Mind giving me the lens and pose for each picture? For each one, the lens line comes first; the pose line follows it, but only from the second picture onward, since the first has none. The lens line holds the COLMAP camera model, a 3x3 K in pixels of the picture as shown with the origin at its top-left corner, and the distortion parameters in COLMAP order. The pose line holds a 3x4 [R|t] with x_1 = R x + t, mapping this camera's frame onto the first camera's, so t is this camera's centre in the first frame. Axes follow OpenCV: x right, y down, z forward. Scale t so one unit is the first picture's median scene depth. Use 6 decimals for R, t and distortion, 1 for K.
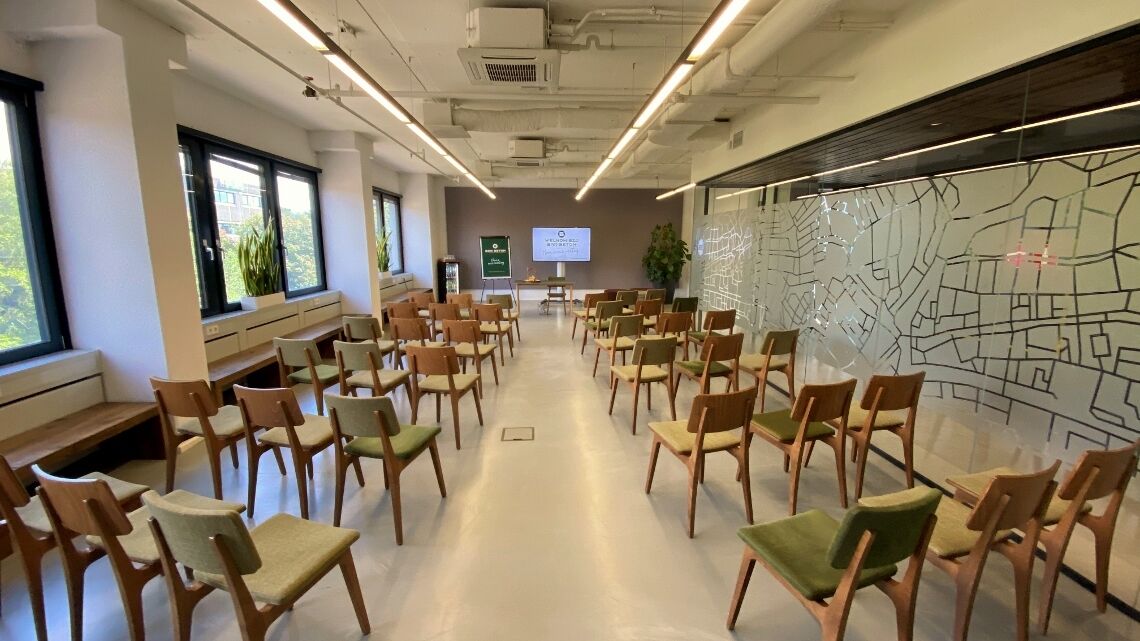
lens RADIAL K [[463.3, 0, 567.8], [0, 463.3, 322.4], [0, 0, 1]] dist [0.024058, -0.024607]
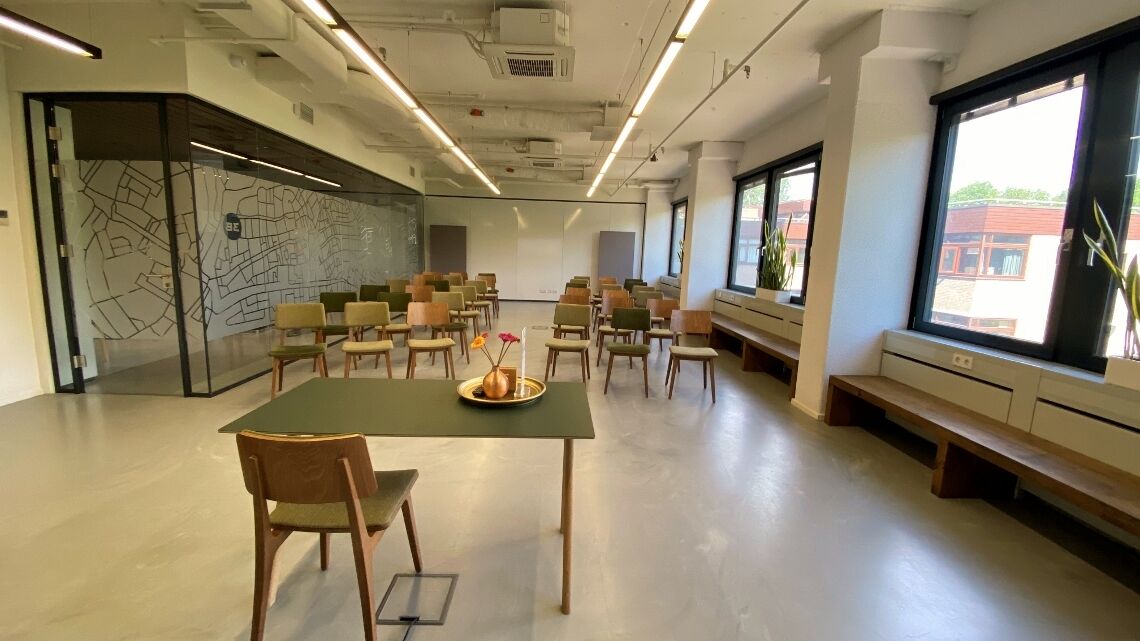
lens RADIAL K [[463.4, 0, 576.0], [0, 463.4, 320.2], [0, 0, 1]] dist [0.021887, -0.024476]
pose [[-0.998883, -0.047194, 0.002211, -0.244328], [-0.044028, 0.946797, 0.318805, -0.294947], [-0.017139, 0.318352, -0.947818, 2.122781]]
